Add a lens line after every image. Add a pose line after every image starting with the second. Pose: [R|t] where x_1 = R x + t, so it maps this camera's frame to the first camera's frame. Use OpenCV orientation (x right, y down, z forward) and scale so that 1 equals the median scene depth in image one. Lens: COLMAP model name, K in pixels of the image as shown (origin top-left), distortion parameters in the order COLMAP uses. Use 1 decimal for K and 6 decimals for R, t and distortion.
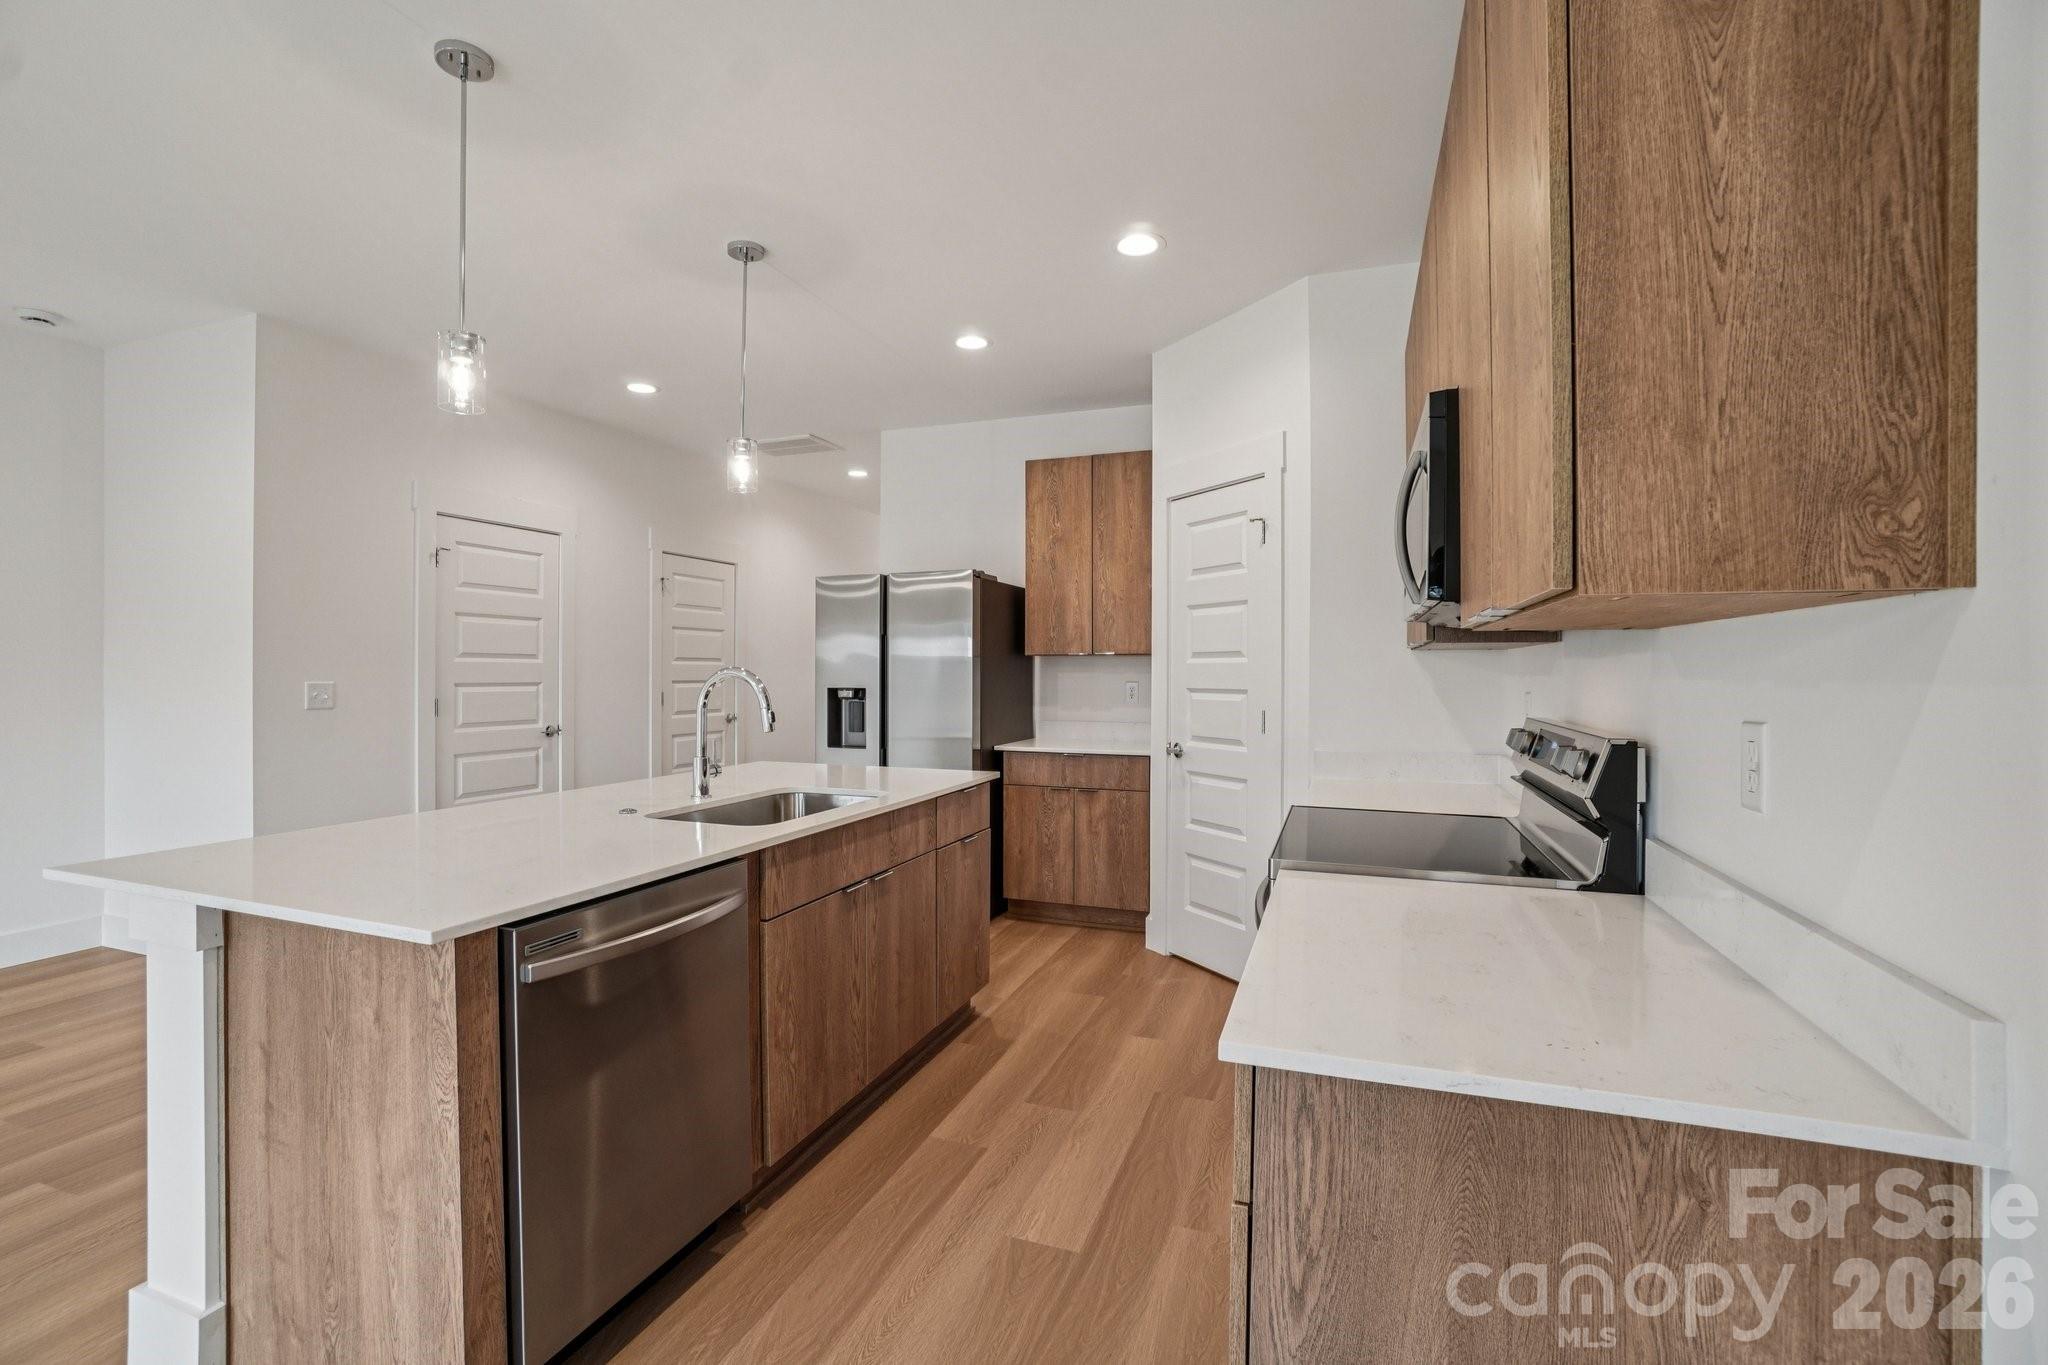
lens RADIAL K [[904.6, 0, 1024.0], [0, 904.6, 682.5], [0, 0, 1]] dist [-0.054386, 0.019615]
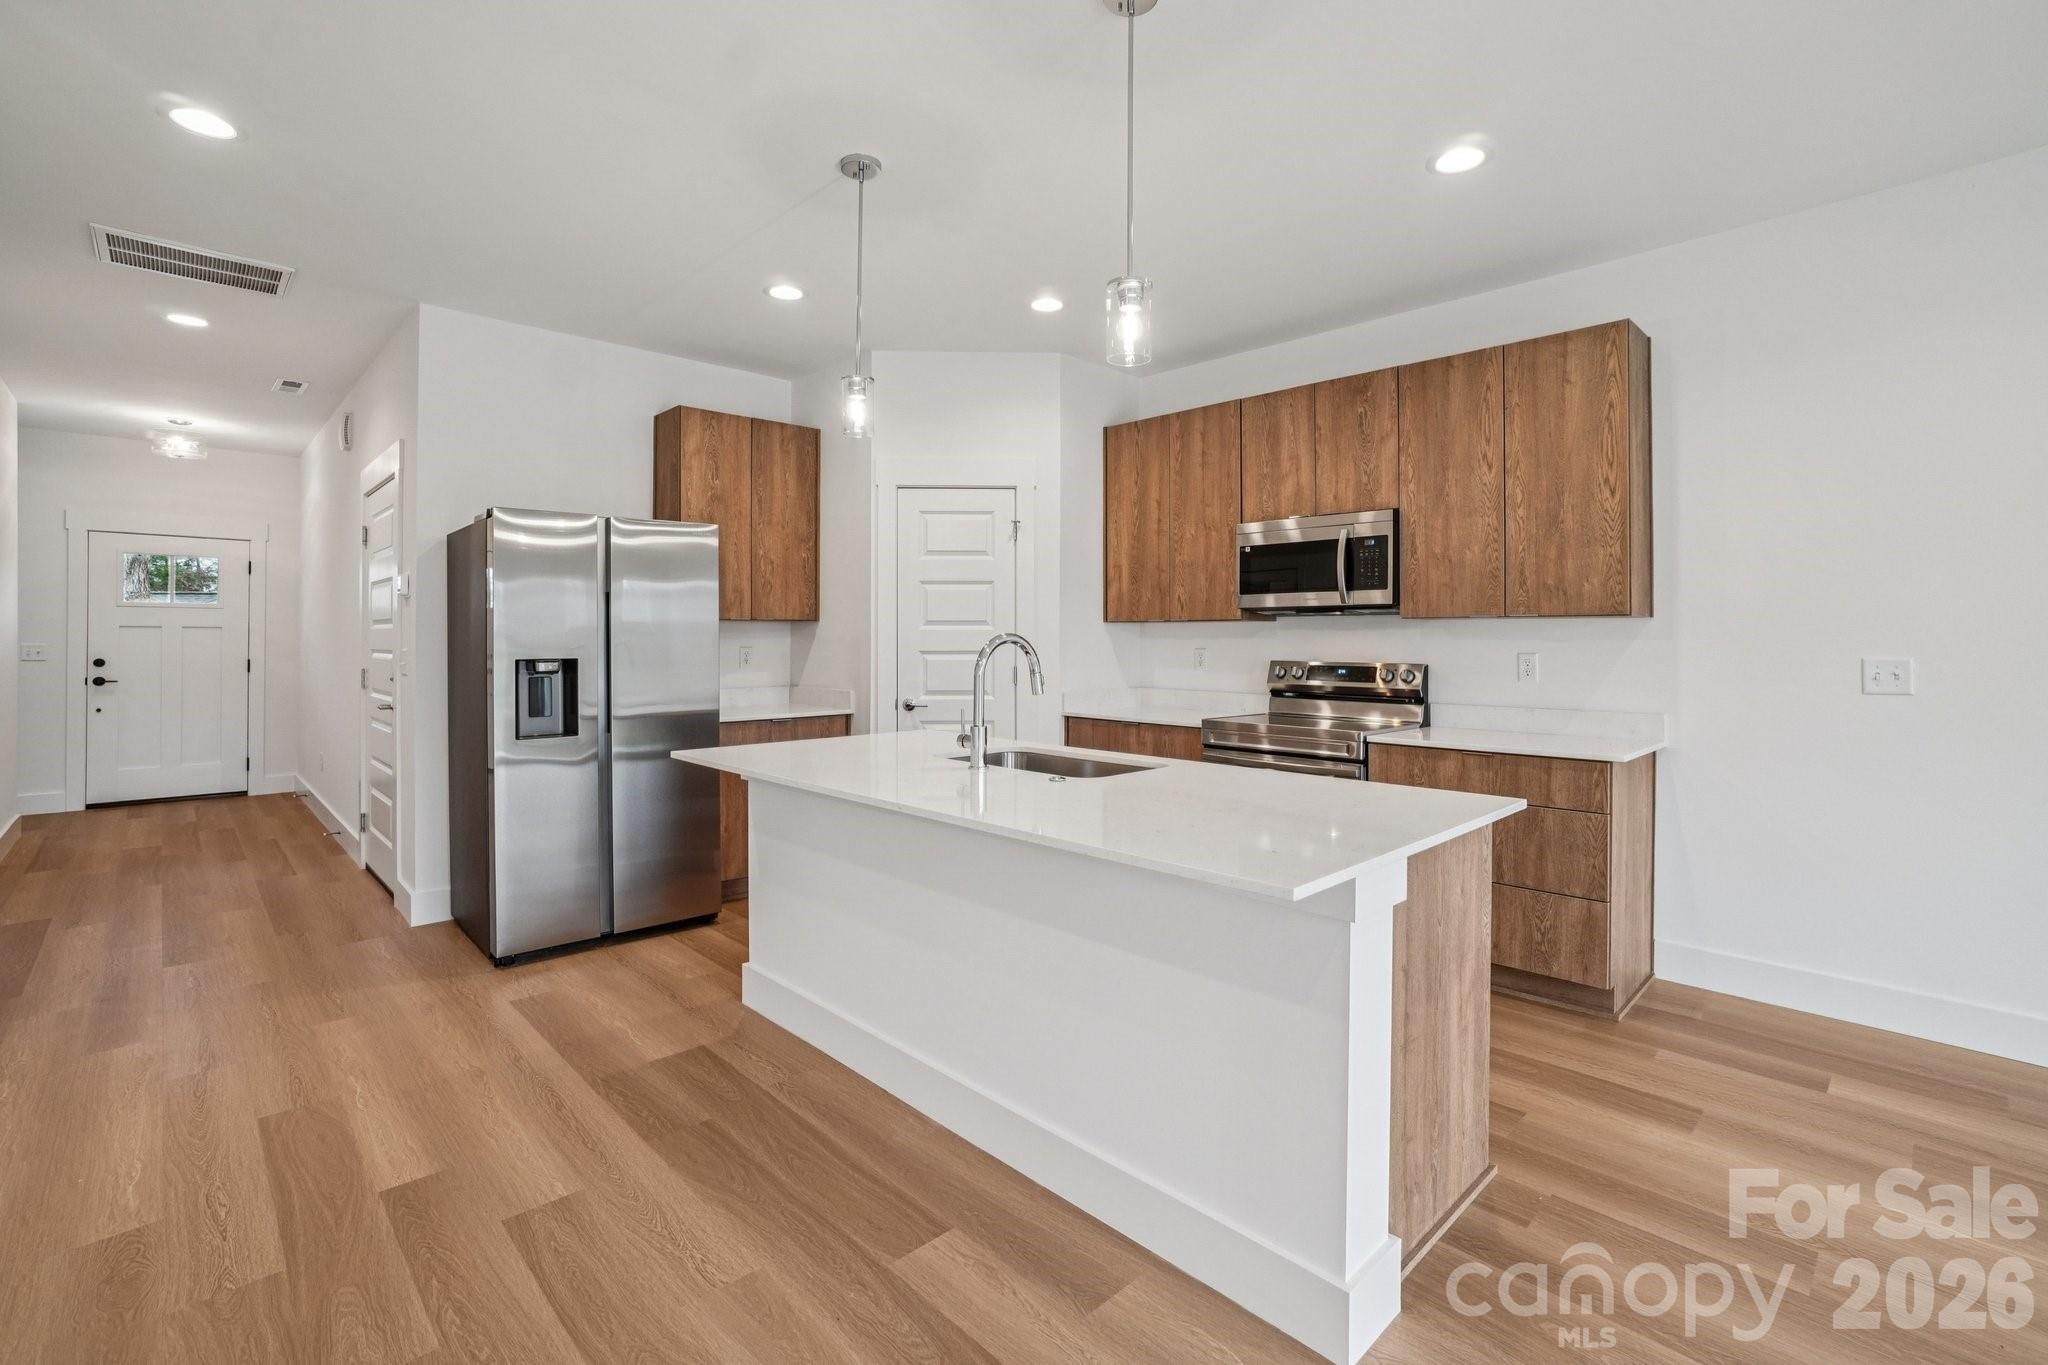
lens RADIAL K [[910.3, 0, 1027.1], [0, 910.3, 645.4], [0, 0, 1]] dist [-0.041215, 0.000399]
pose [[0.436962, -0.009798, 0.899426, -0.823717], [0.011258, 0.999922, 0.005424, -0.005745], [-0.899409, 0.007756, 0.437039, 0.356871]]
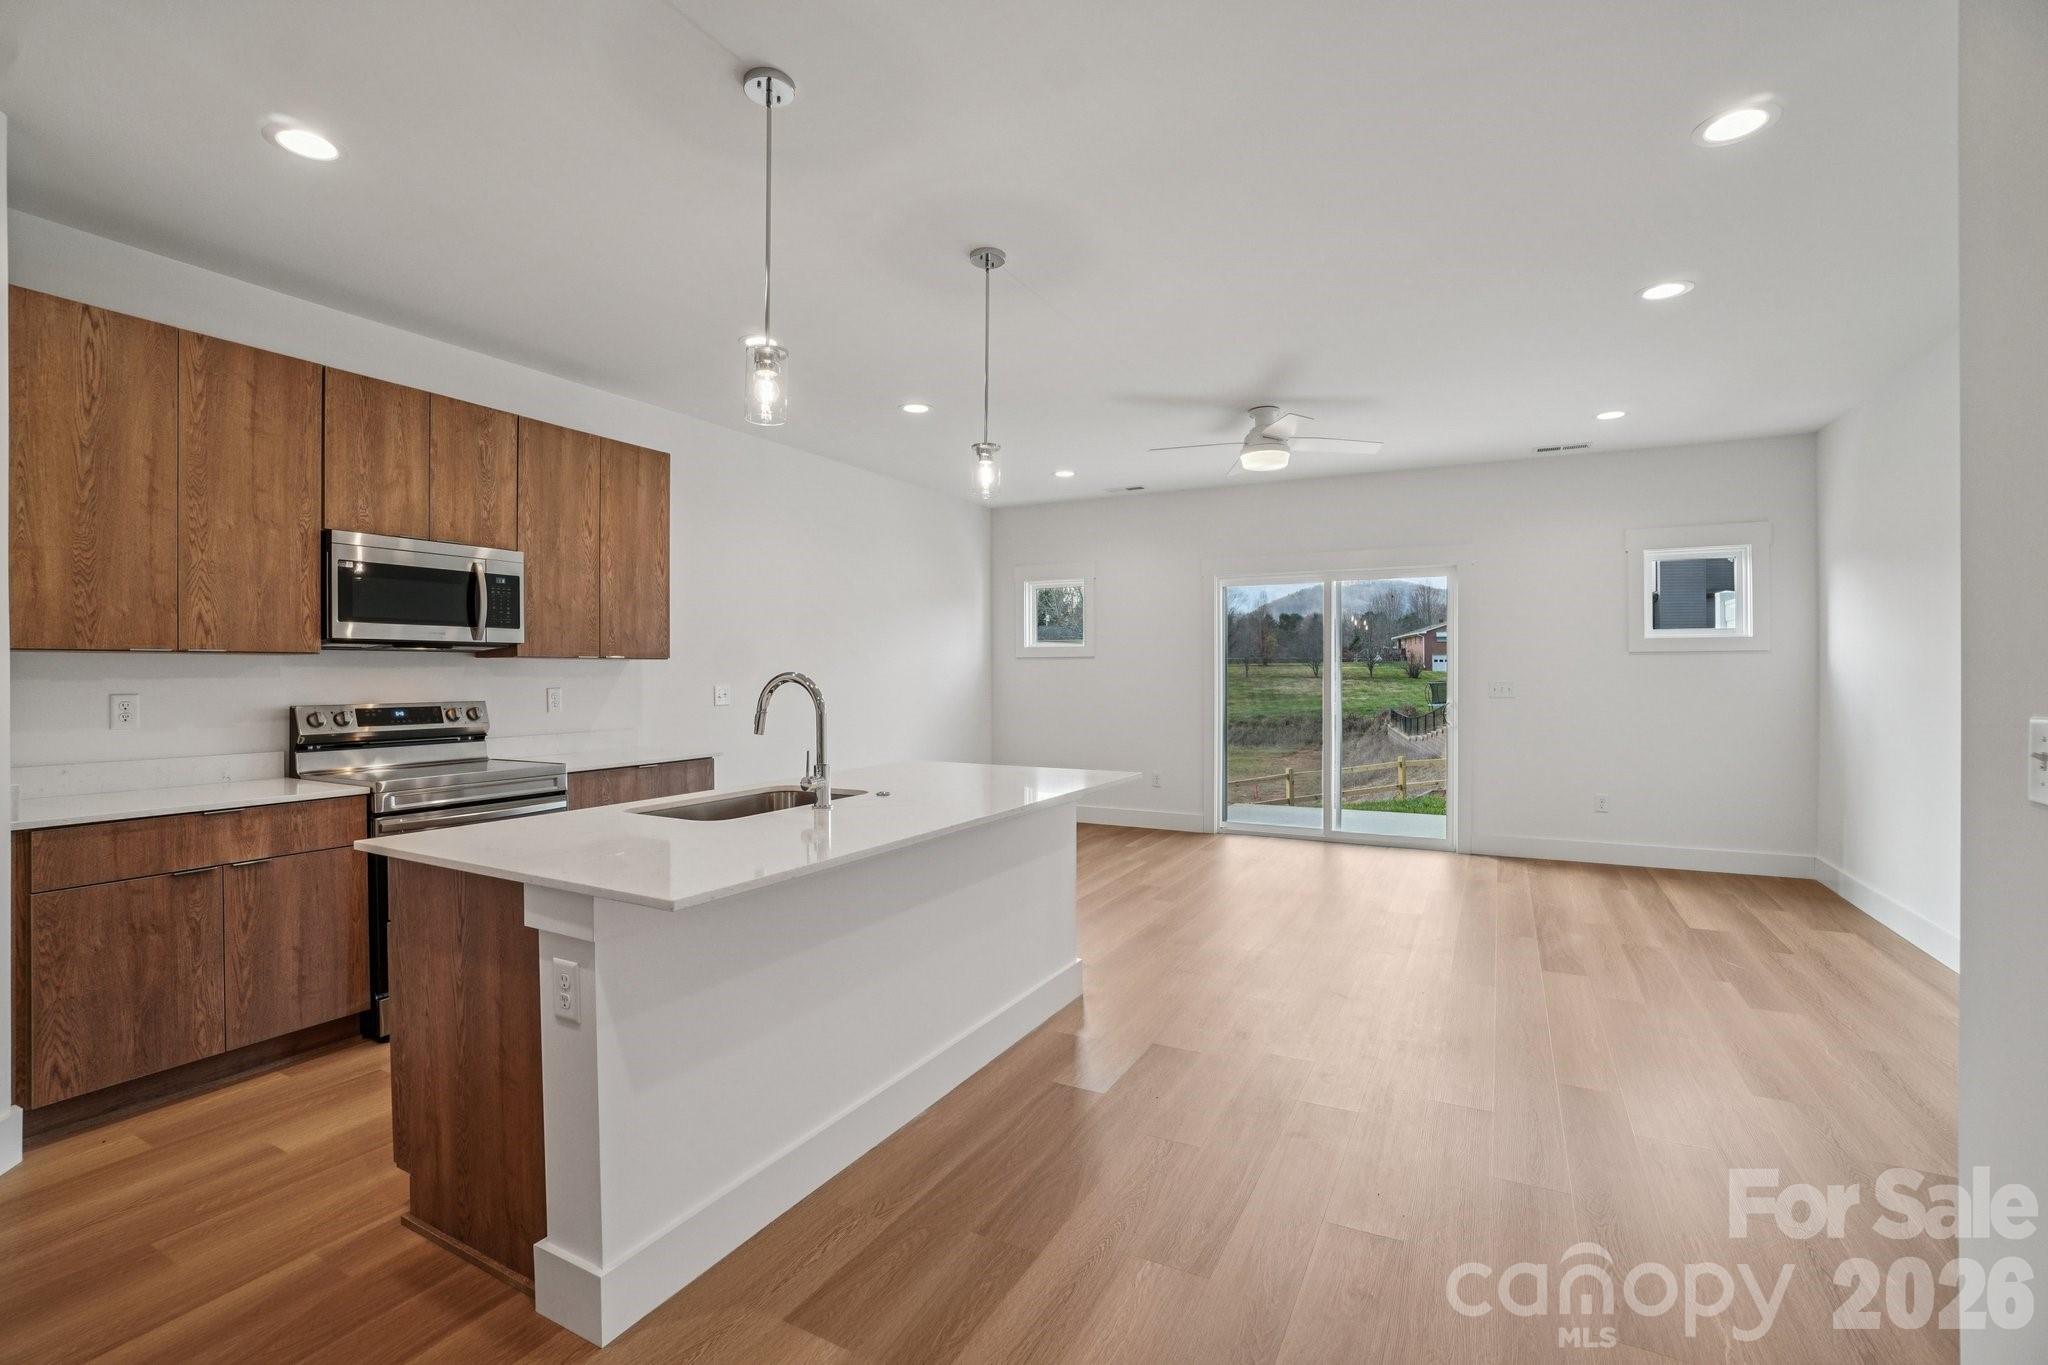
lens RADIAL K [[900.7, 0, 1029.2], [0, 900.7, 674.4], [0, 0, 1]] dist [-0.082706, 0.028766]
pose [[-0.990277, -0.000113, 0.139113, -0.483820], [0.001862, 0.999899, 0.014070, -0.018139], [-0.139101, 0.014192, -0.990177, 1.302299]]
